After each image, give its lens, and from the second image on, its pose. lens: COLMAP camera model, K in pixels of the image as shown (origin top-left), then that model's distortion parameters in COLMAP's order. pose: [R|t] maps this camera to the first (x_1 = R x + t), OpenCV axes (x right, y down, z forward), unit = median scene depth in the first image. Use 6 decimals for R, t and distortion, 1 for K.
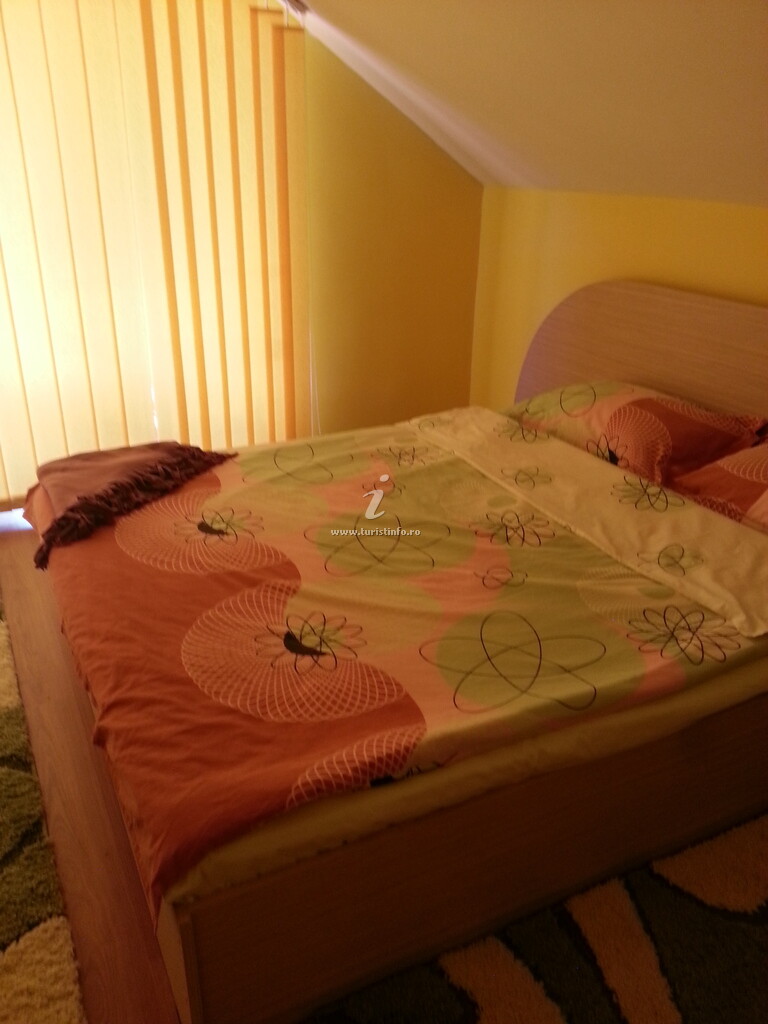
lens RADIAL K [[831.5, 0, 384.0], [0, 831.5, 512.0], [0, 0, 1]] dist [0.131049, -0.252604]
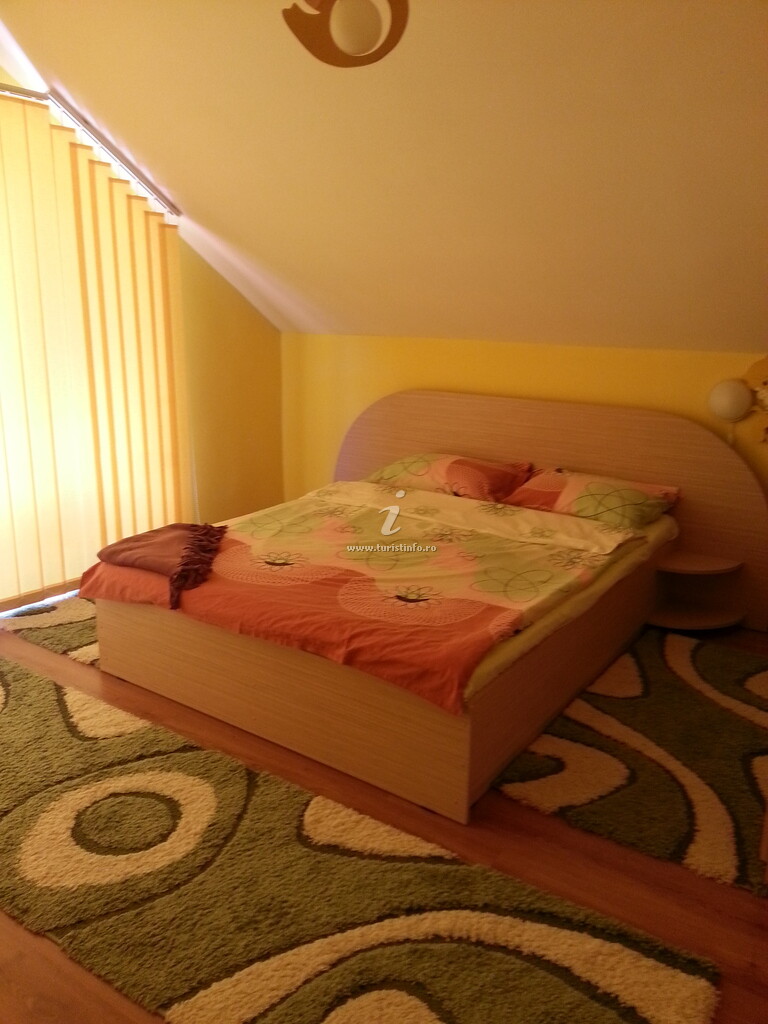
lens RADIAL K [[831.5, 0, 384.0], [0, 831.5, 512.0], [0, 0, 1]] dist [0.131049, -0.252604]
pose [[0.875340, -0.127925, 0.466278, -0.716896], [0.193505, 0.976453, -0.095372, 0.108296], [-0.443098, 0.173710, 0.879482, -0.391923]]
